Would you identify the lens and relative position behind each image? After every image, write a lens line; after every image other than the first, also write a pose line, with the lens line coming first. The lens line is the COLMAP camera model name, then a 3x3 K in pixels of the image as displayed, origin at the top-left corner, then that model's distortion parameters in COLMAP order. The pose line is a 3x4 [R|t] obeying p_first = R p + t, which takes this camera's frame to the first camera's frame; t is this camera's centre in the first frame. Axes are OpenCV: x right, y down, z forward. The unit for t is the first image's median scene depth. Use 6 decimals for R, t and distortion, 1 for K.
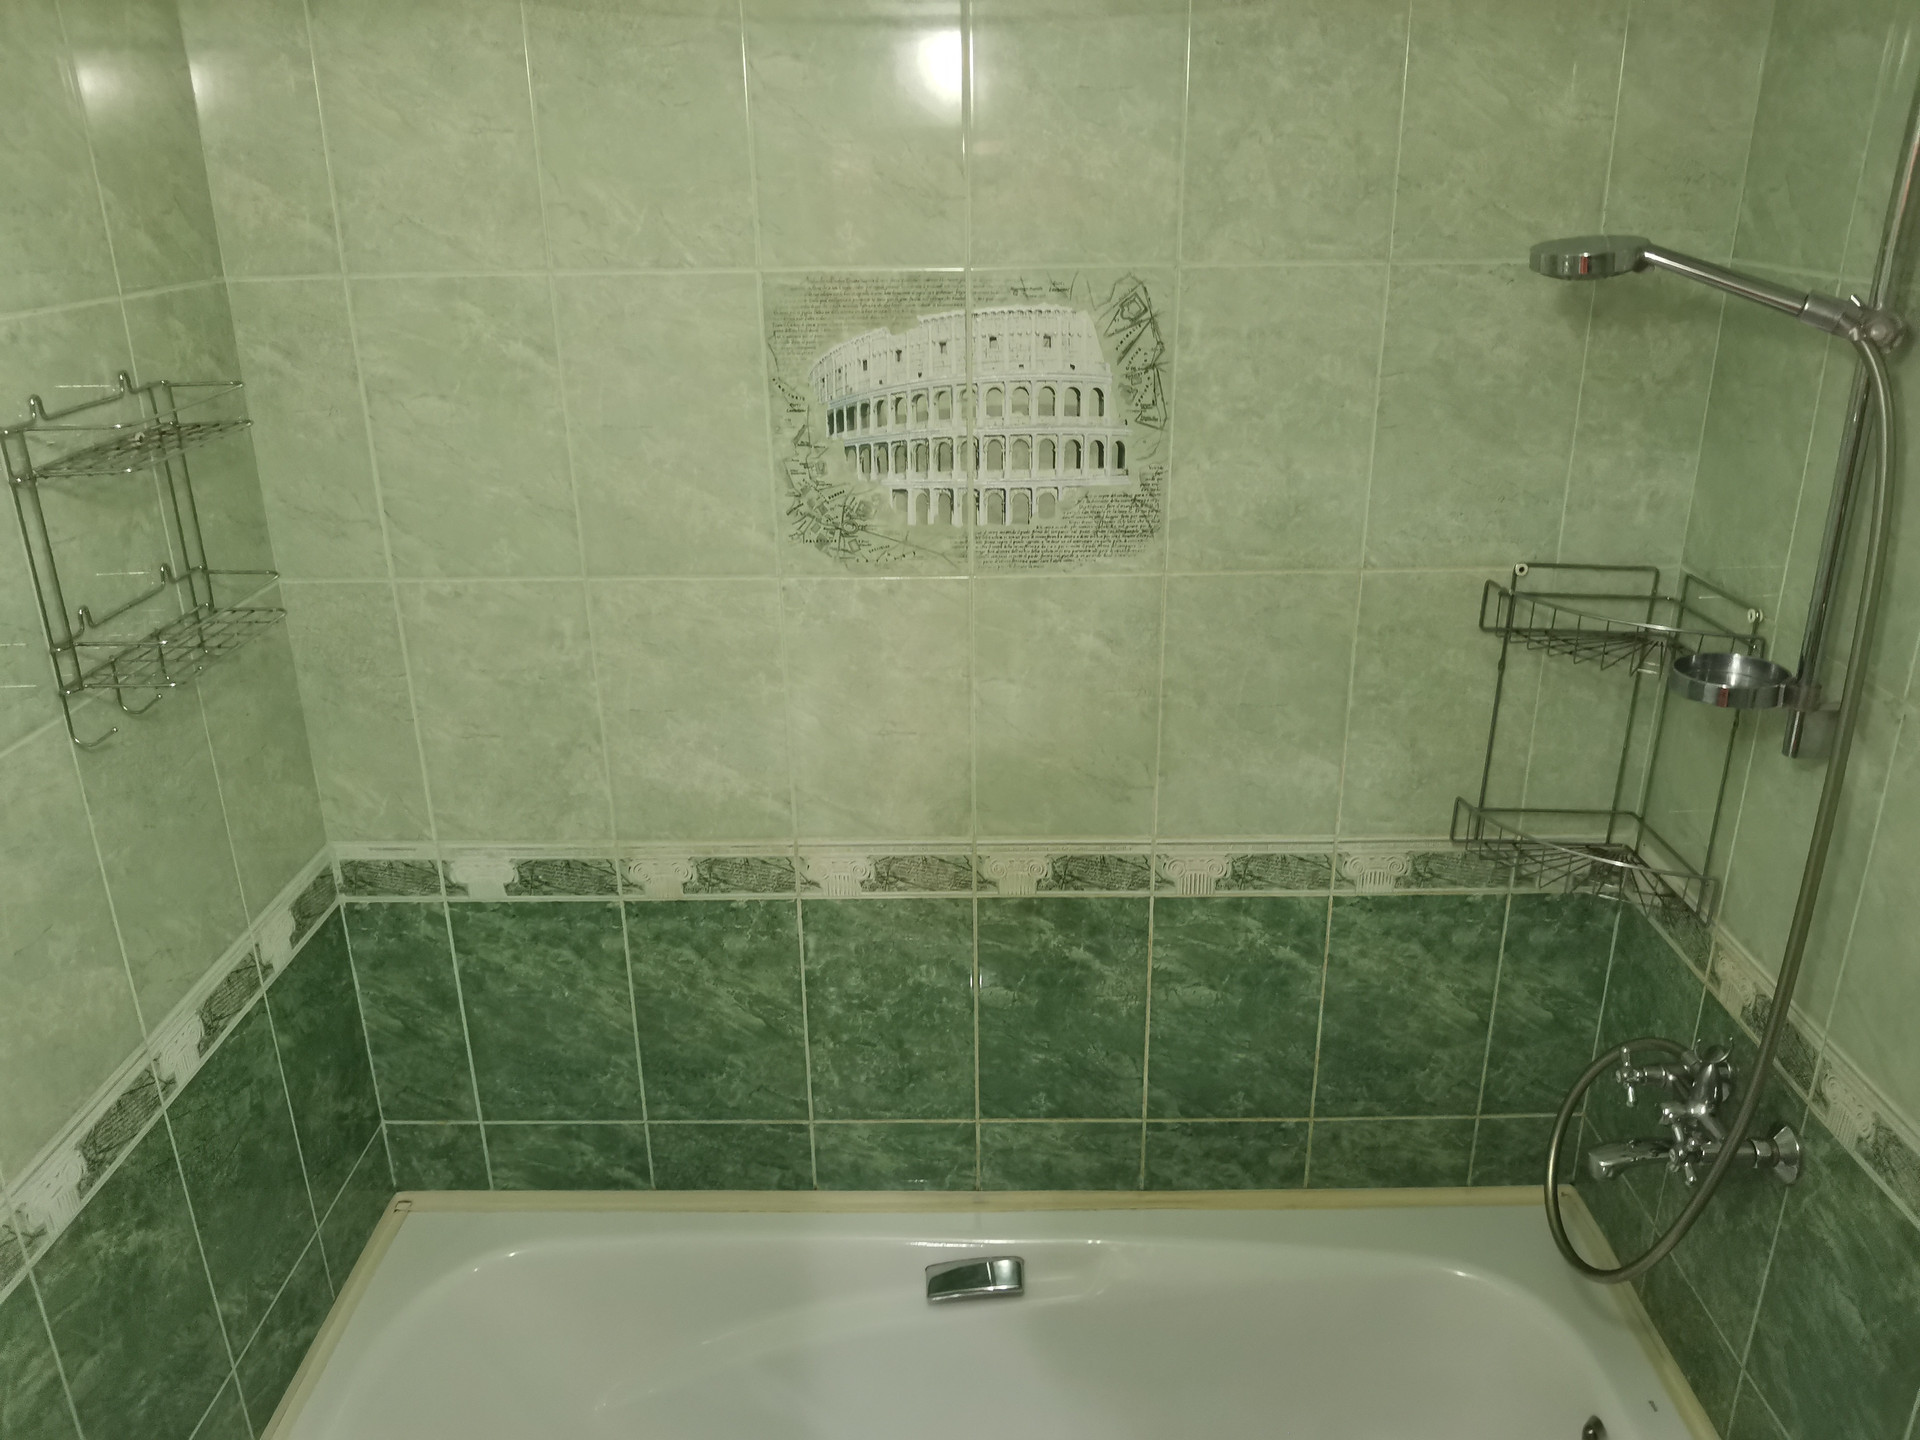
lens RADIAL K [[1451.7, 0, 967.6], [0, 1451.7, 729.2], [0, 0, 1]] dist [0.016098, -0.077004]
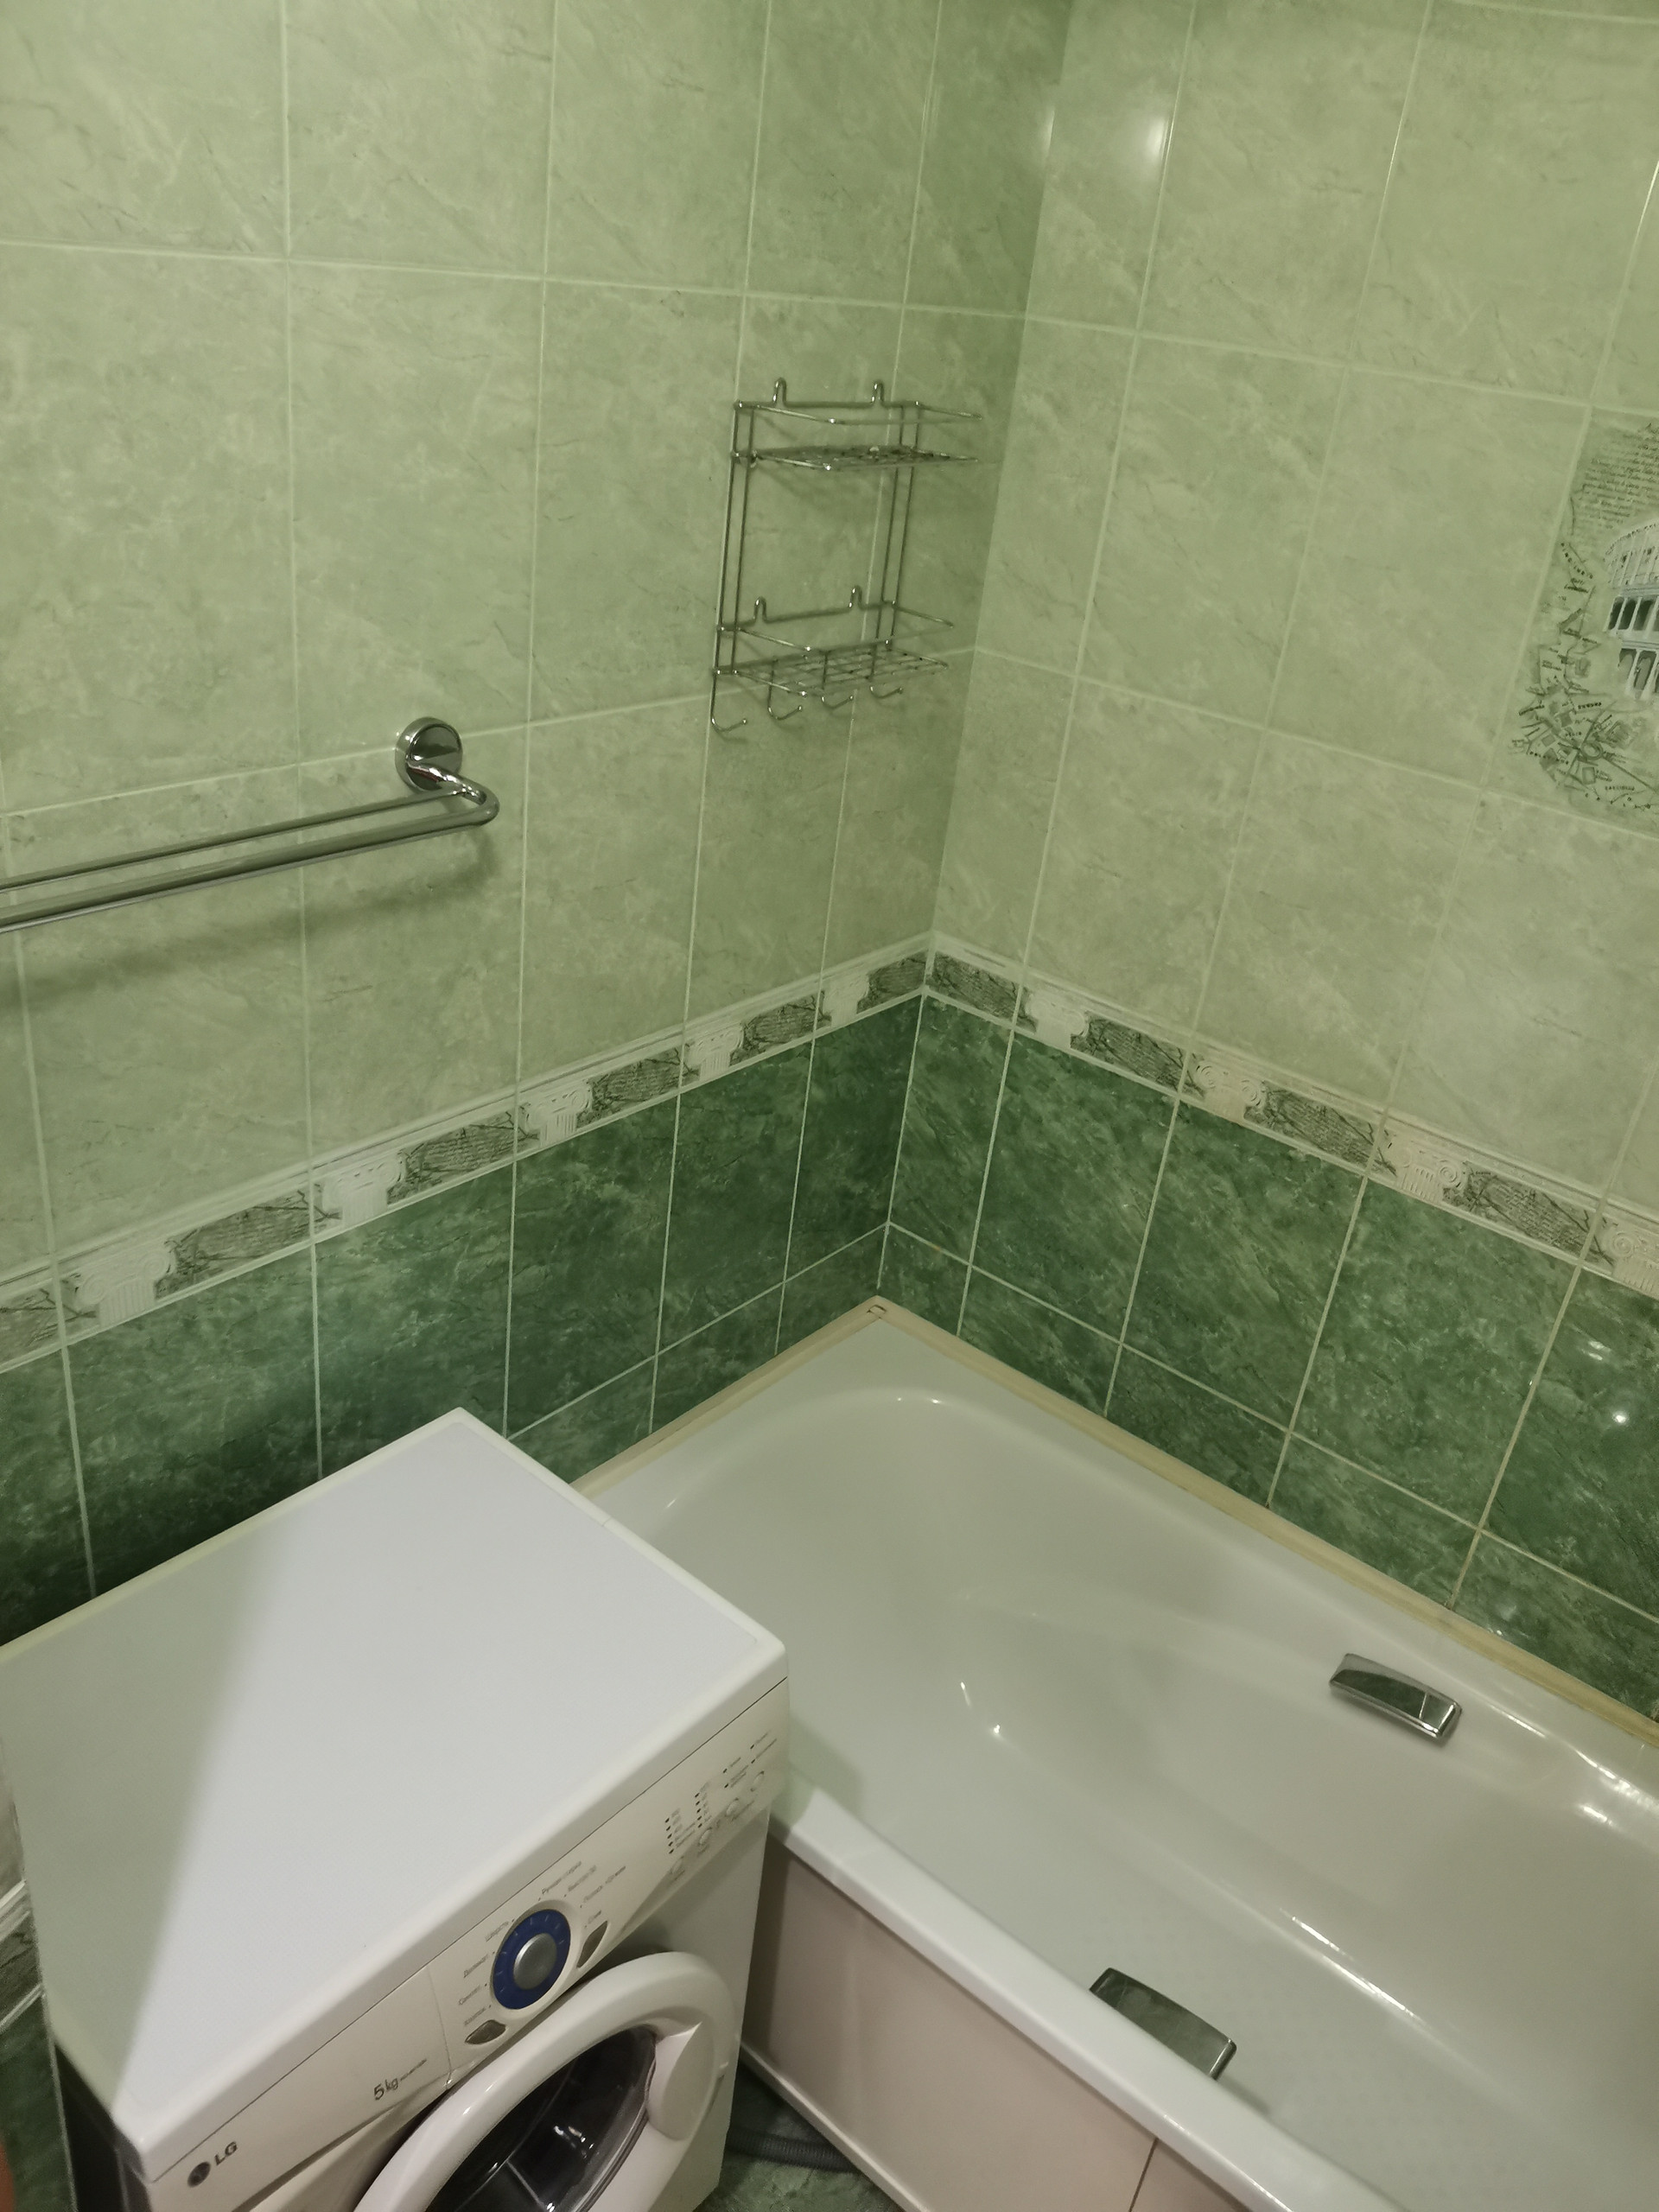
lens RADIAL K [[1672.5, 0, 818.3], [0, 1672.5, 1115.4], [0, 0, 1]] dist [0.016098, -0.077004]
pose [[0.768649, 0.379195, -0.515160, 0.123793], [-0.339991, 0.924359, 0.173109, 0.025265], [0.541835, 0.042090, 0.839430, 0.023101]]
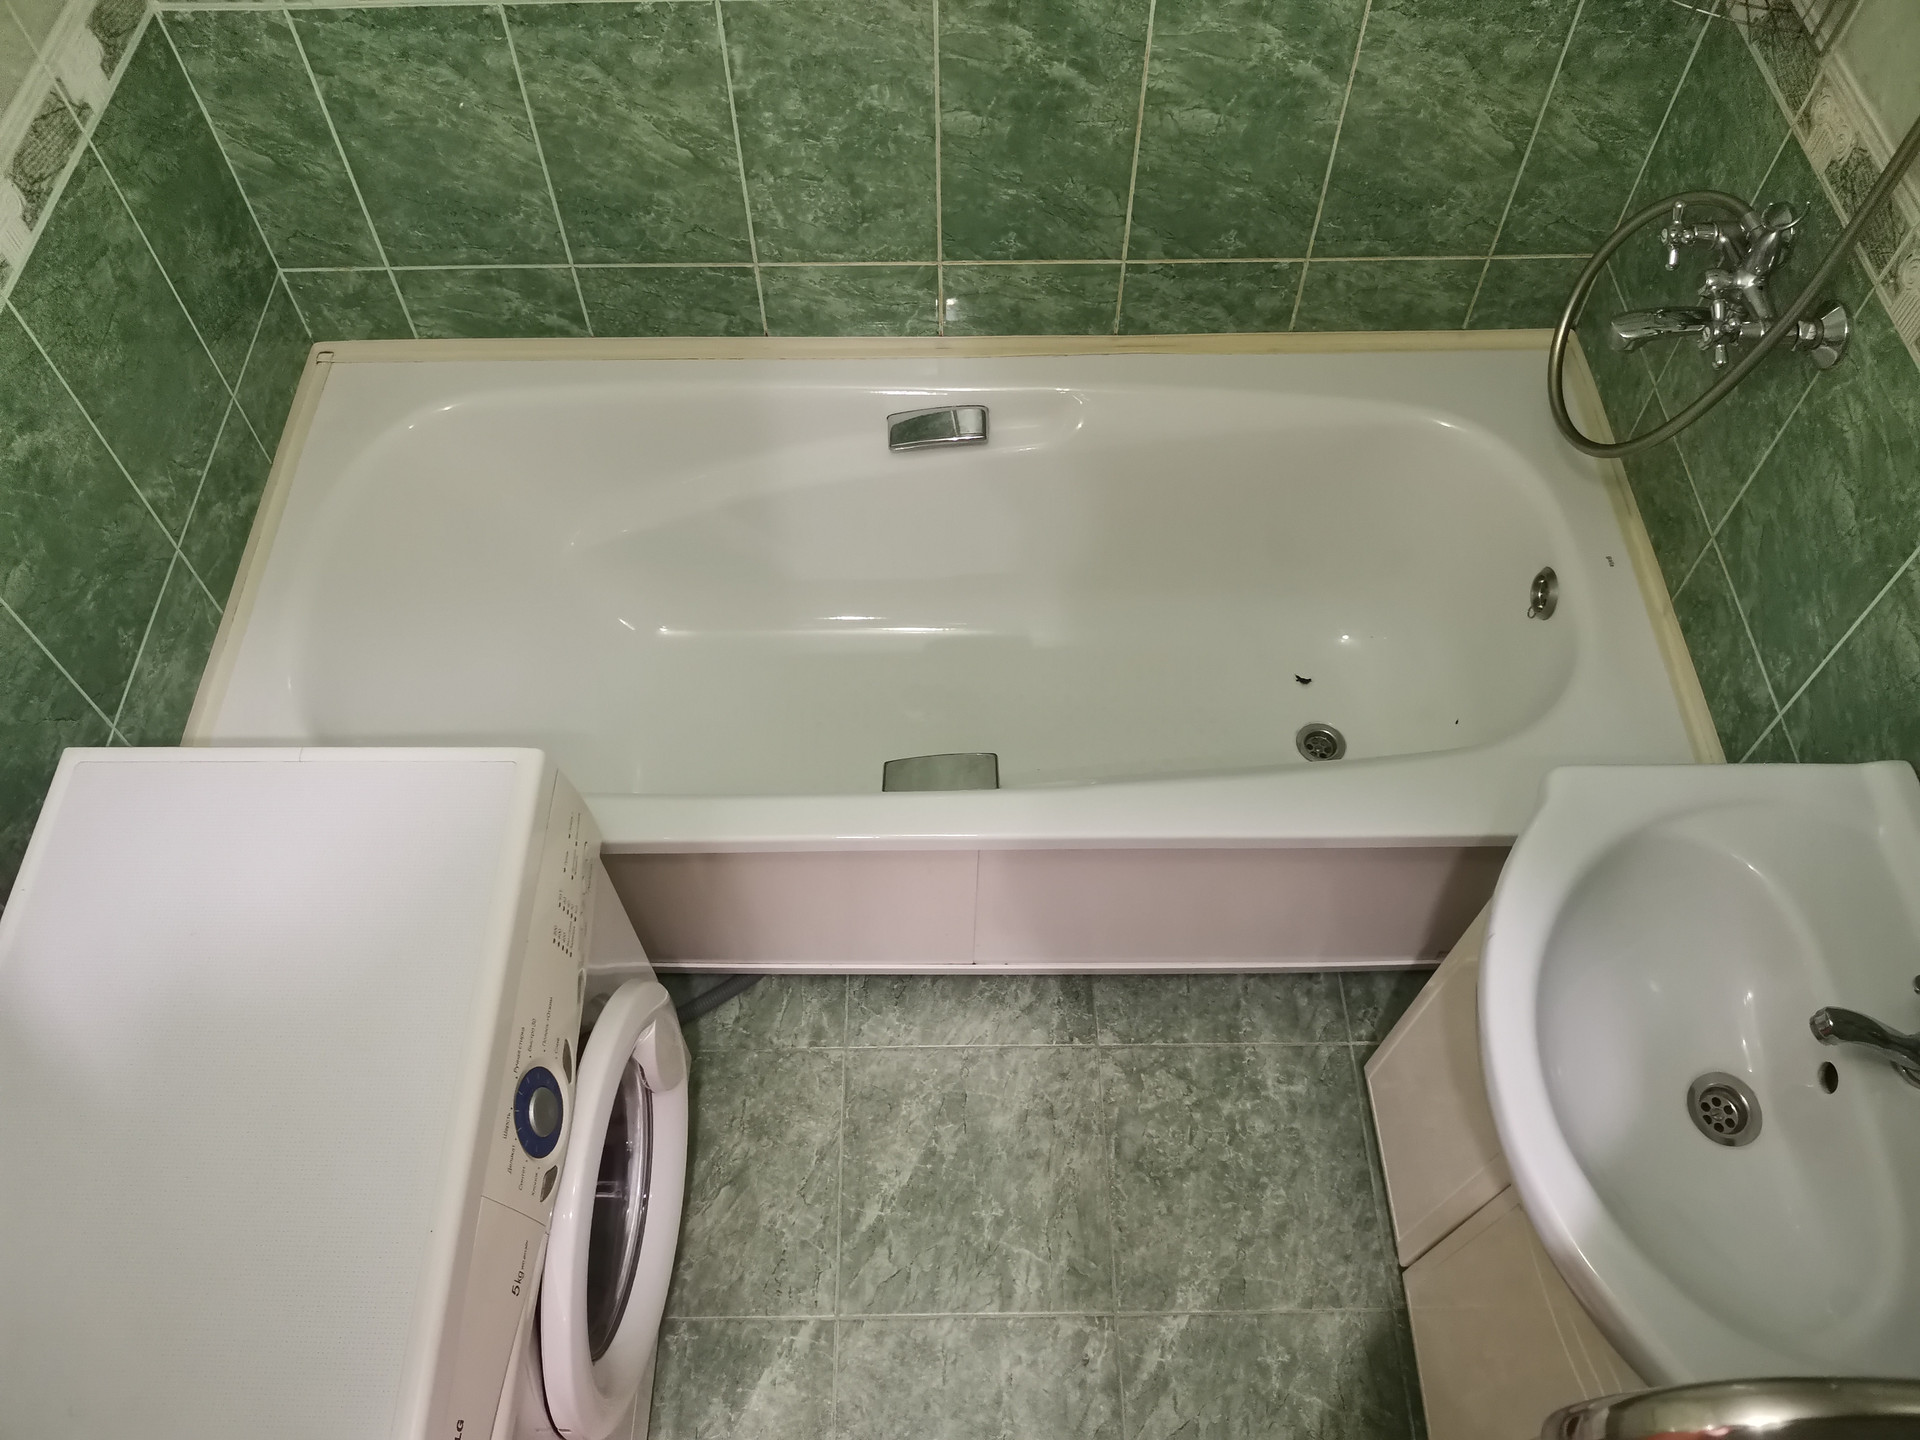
lens RADIAL K [[1451.7, 0, 962.9], [0, 1451.7, 727.7], [0, 0, 1]] dist [0.016098, -0.077004]
pose [[0.999765, -0.009804, 0.019335, 0.000799], [-0.003402, 0.809891, 0.586571, -0.029267], [-0.021410, -0.586499, 0.809667, 0.104589]]
